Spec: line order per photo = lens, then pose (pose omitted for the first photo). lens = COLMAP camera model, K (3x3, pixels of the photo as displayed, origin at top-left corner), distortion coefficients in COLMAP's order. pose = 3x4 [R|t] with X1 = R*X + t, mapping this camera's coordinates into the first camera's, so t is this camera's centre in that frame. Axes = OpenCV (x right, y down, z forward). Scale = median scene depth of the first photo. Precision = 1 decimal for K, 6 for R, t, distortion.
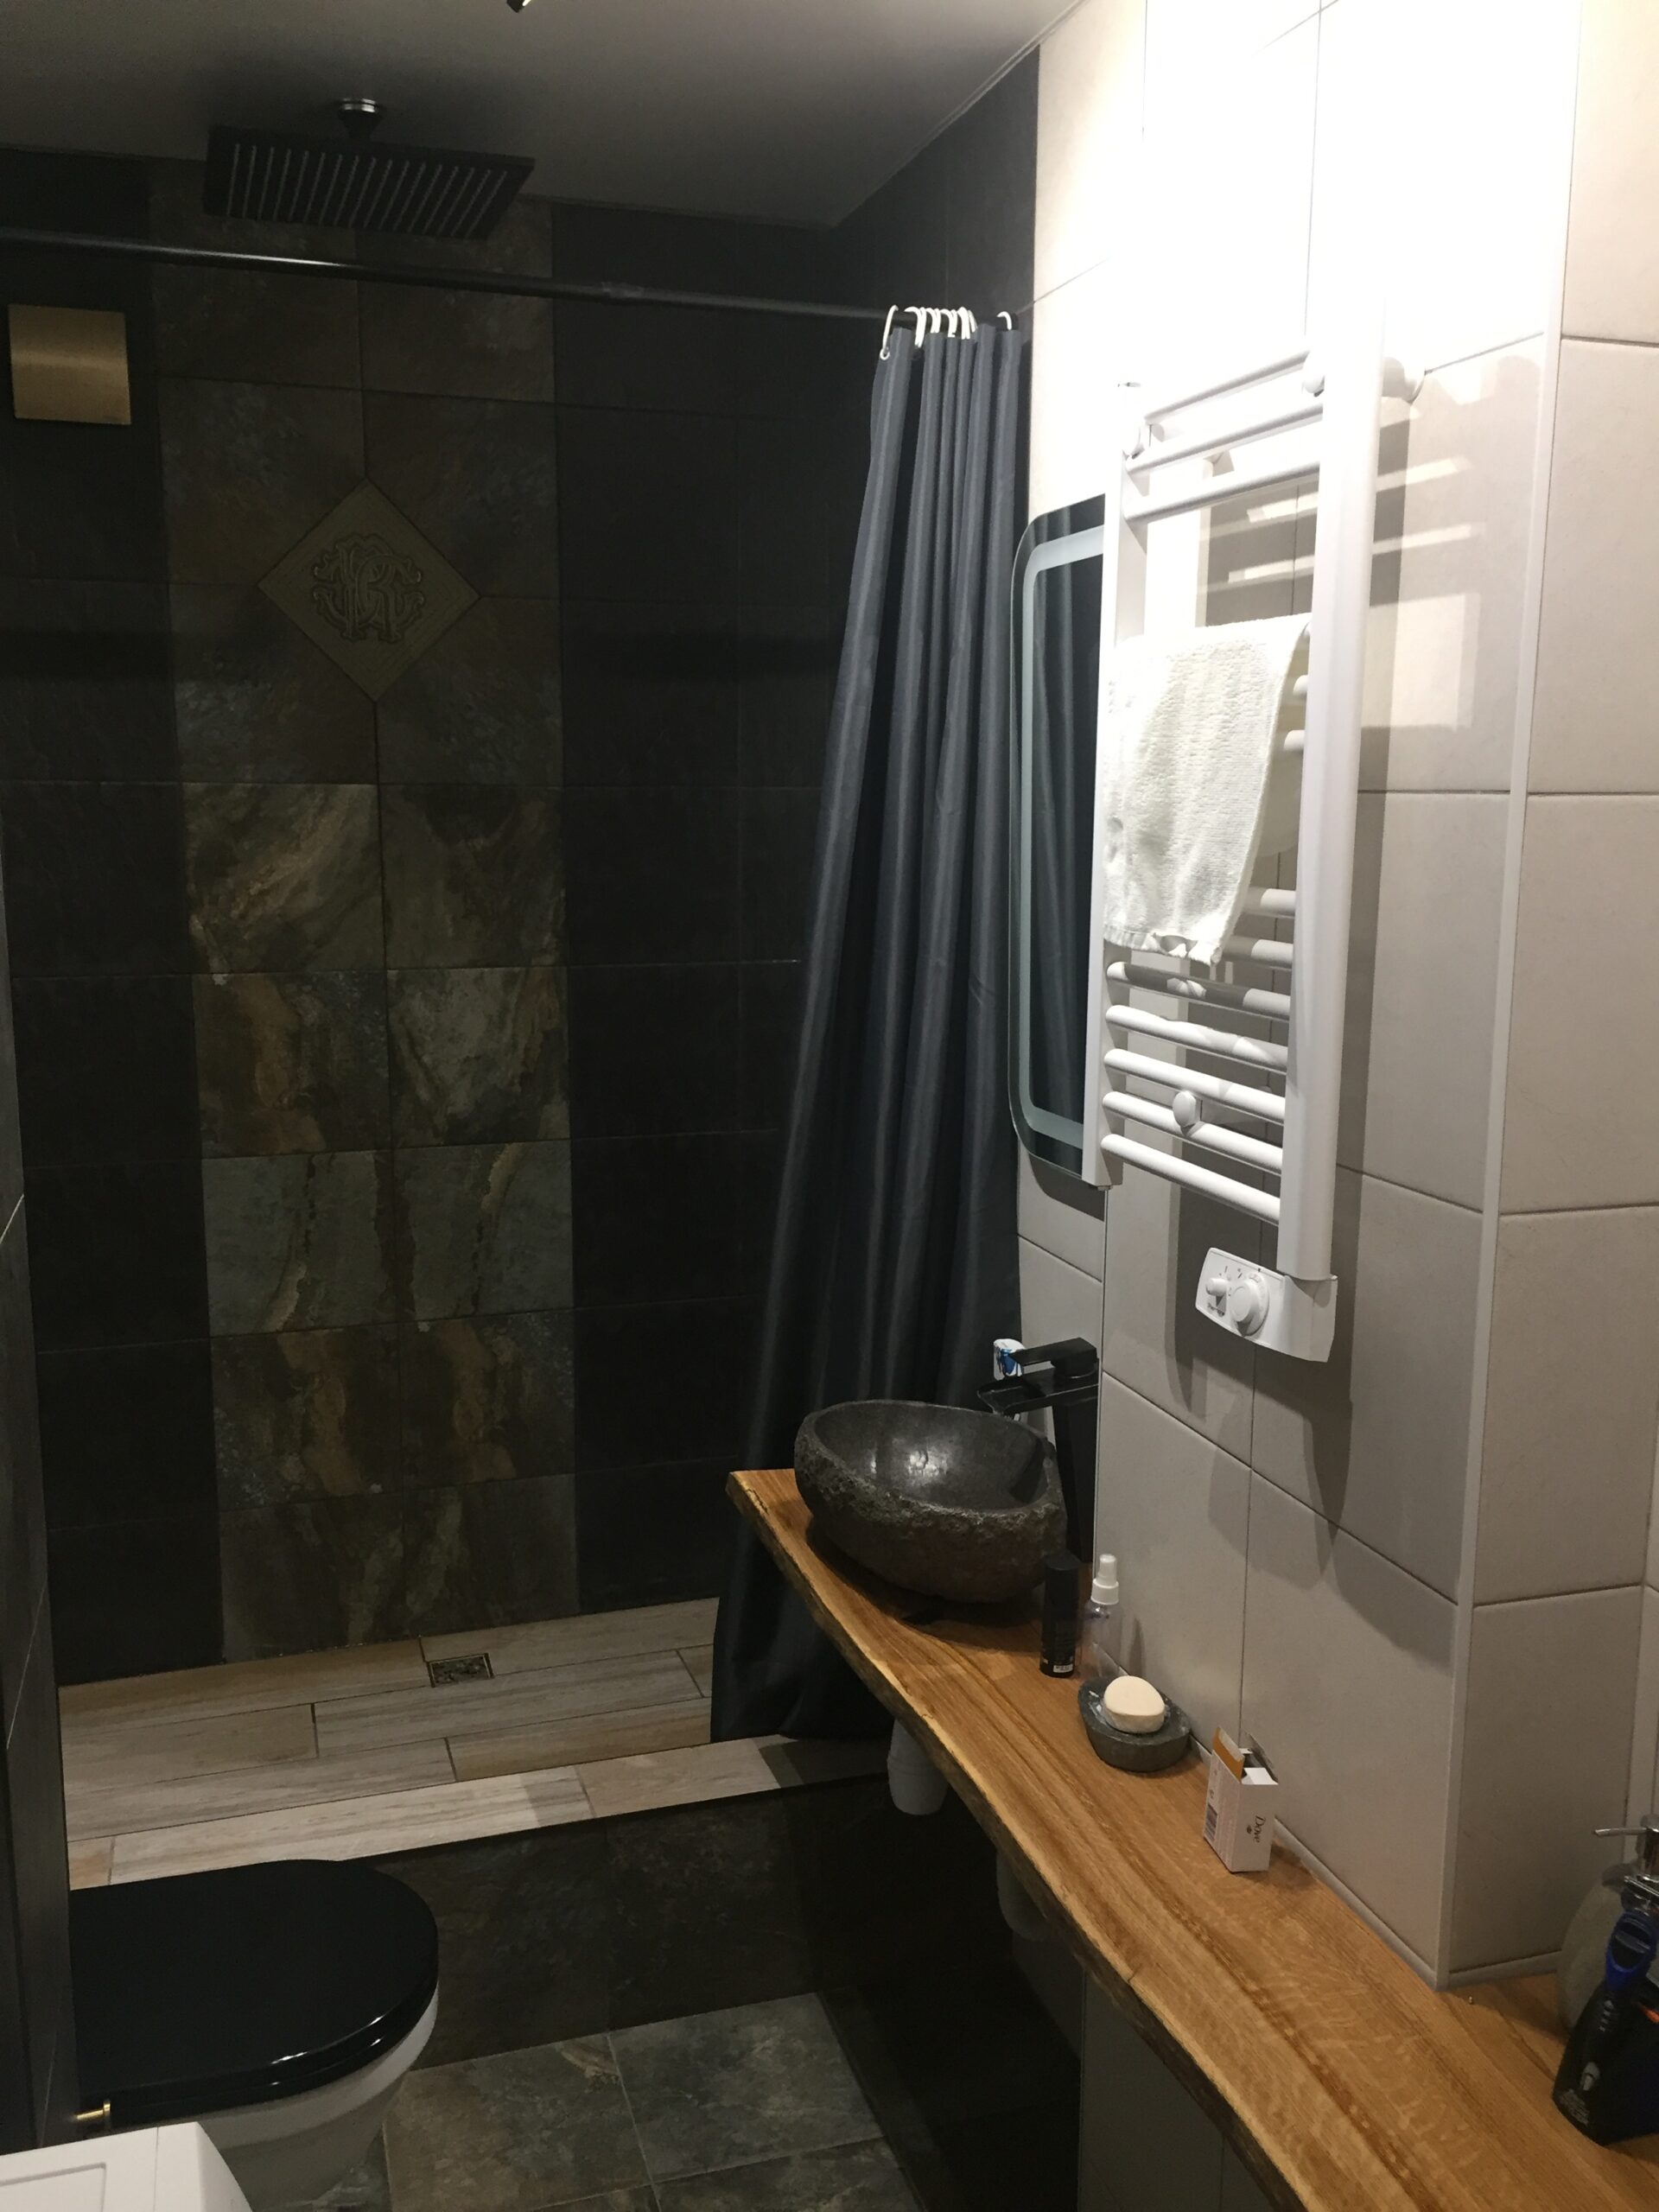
lens RADIAL K [[1888.9, 0, 826.9], [0, 1888.9, 1106.9], [0, 0, 1]] dist [0.072154, -0.086197]
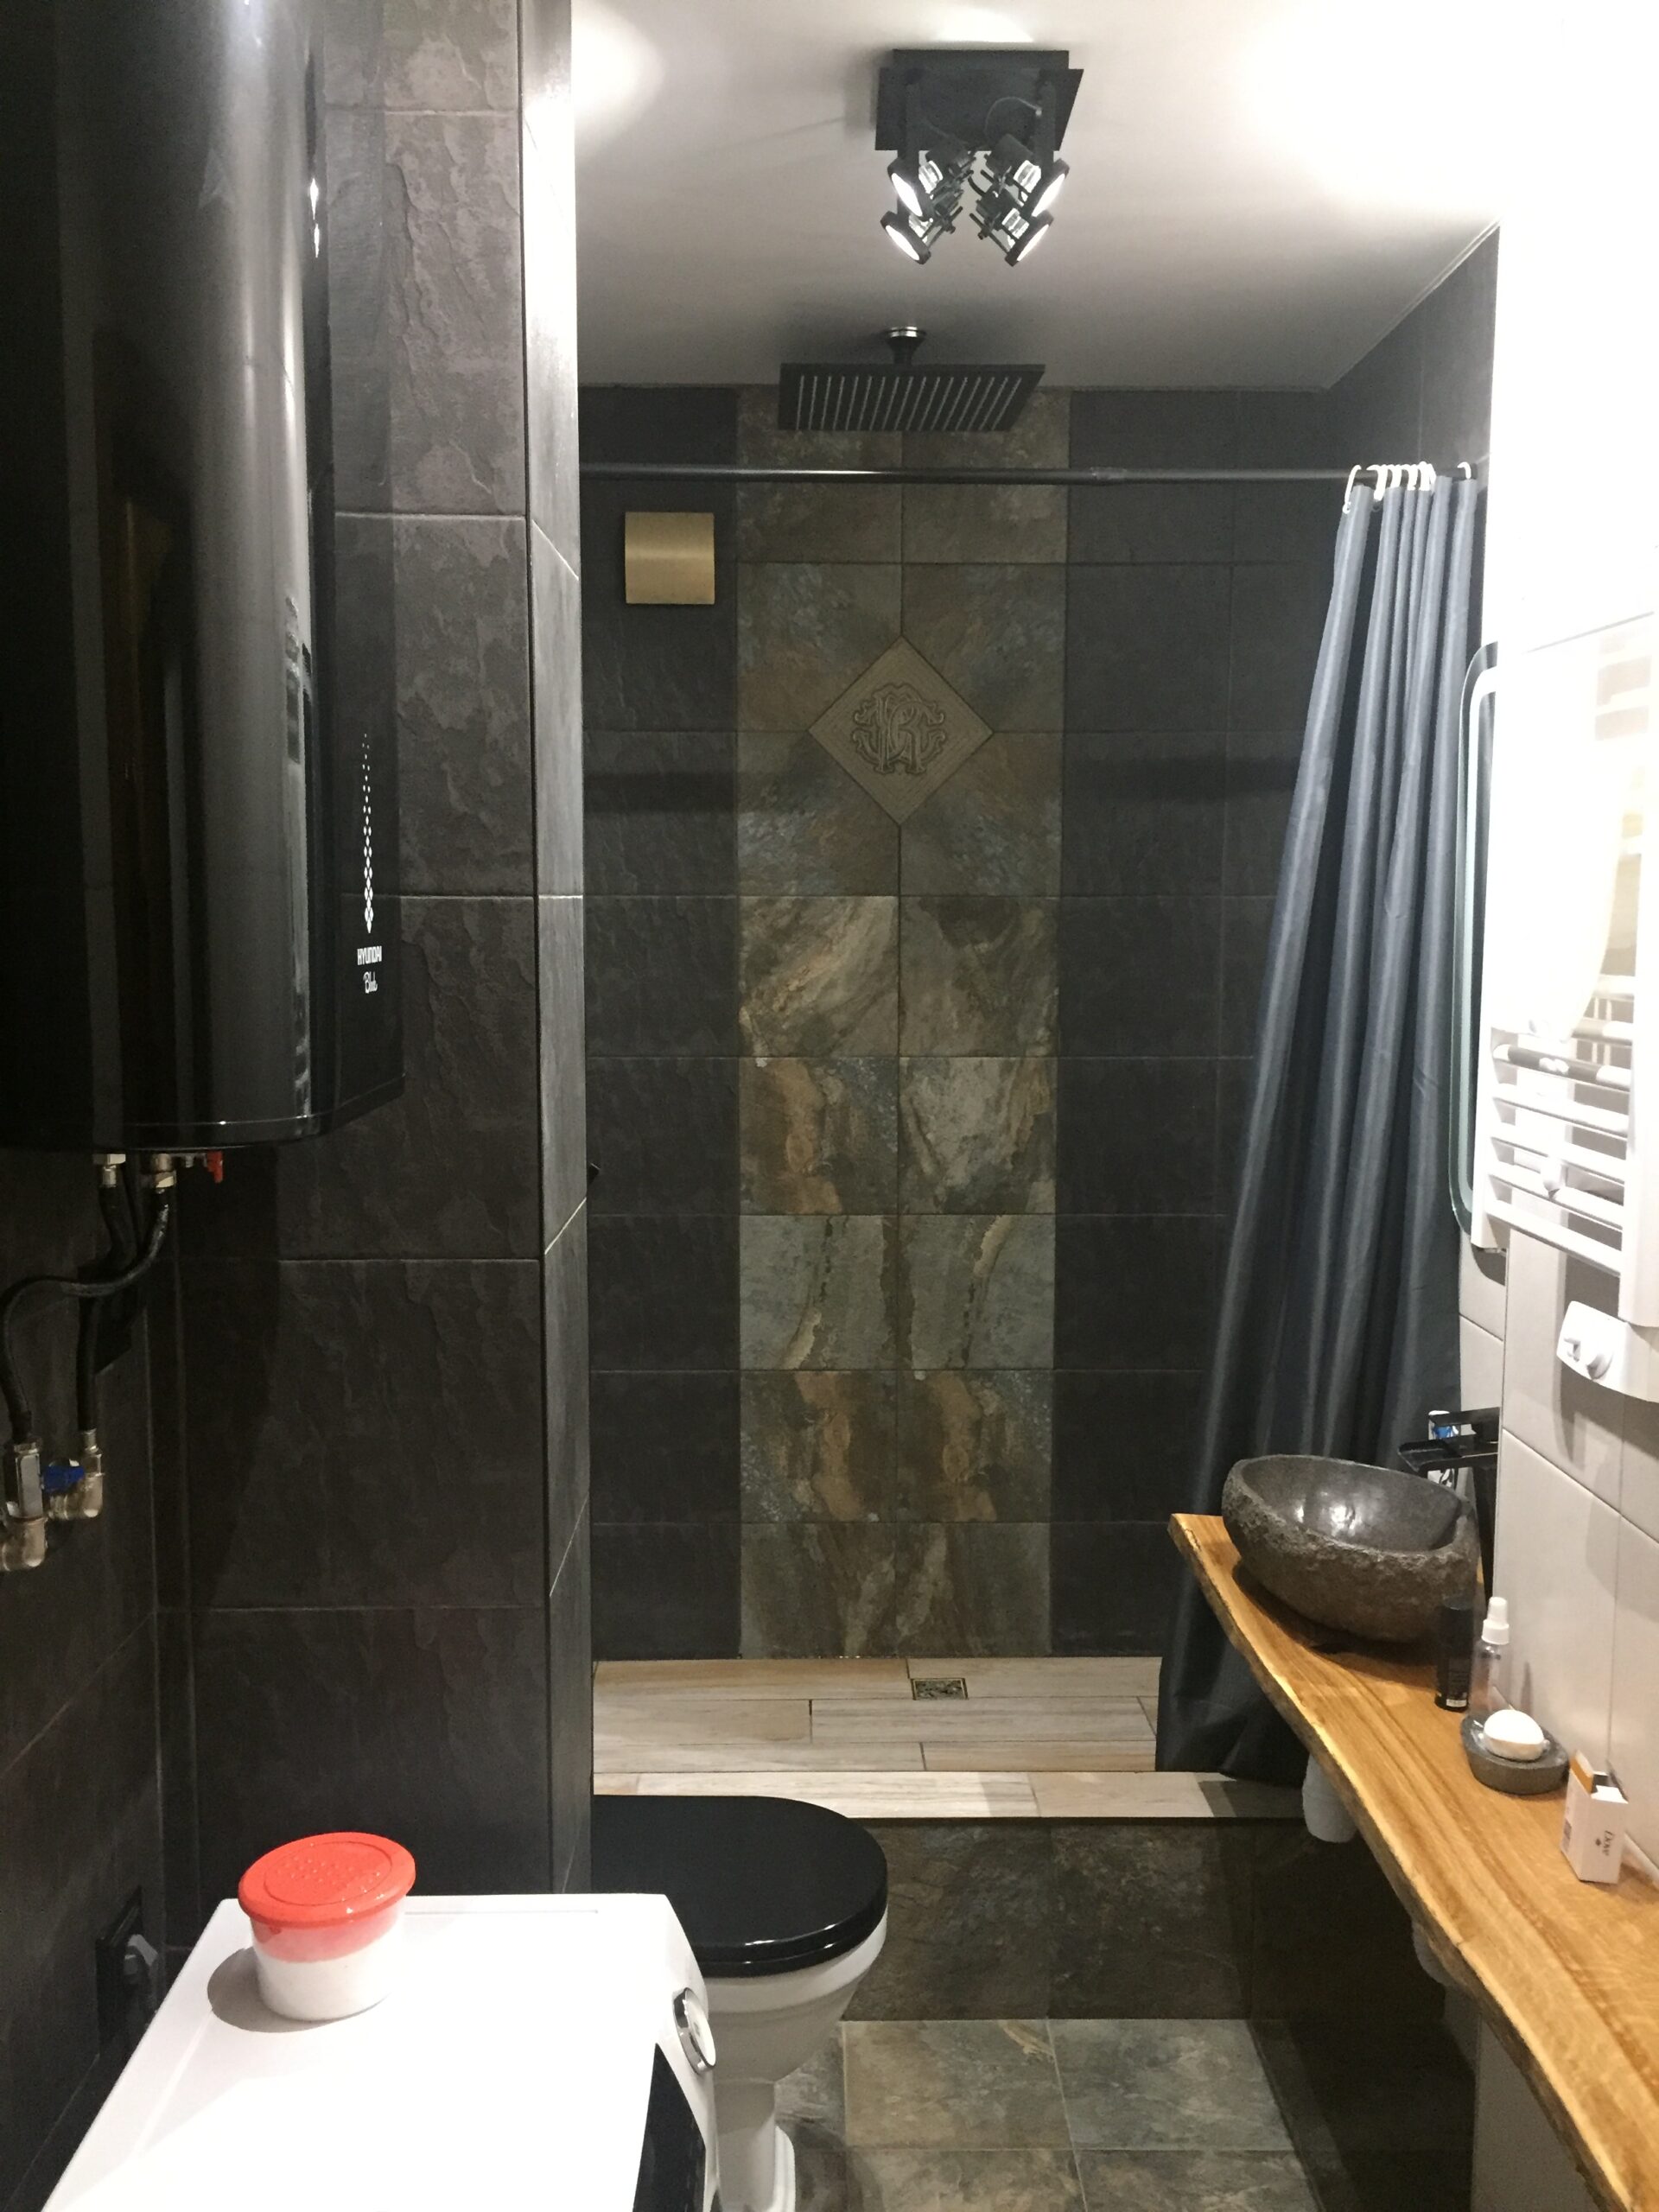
lens RADIAL K [[1888.9, 0, 837.6], [0, 1888.9, 1108.8], [0, 0, 1]] dist [0.072154, -0.086197]
pose [[0.959076, 0.027968, -0.281766, 0.065630], [-0.044892, 0.997543, -0.053790, 0.026571], [0.279569, 0.064237, 0.957974, -0.121276]]
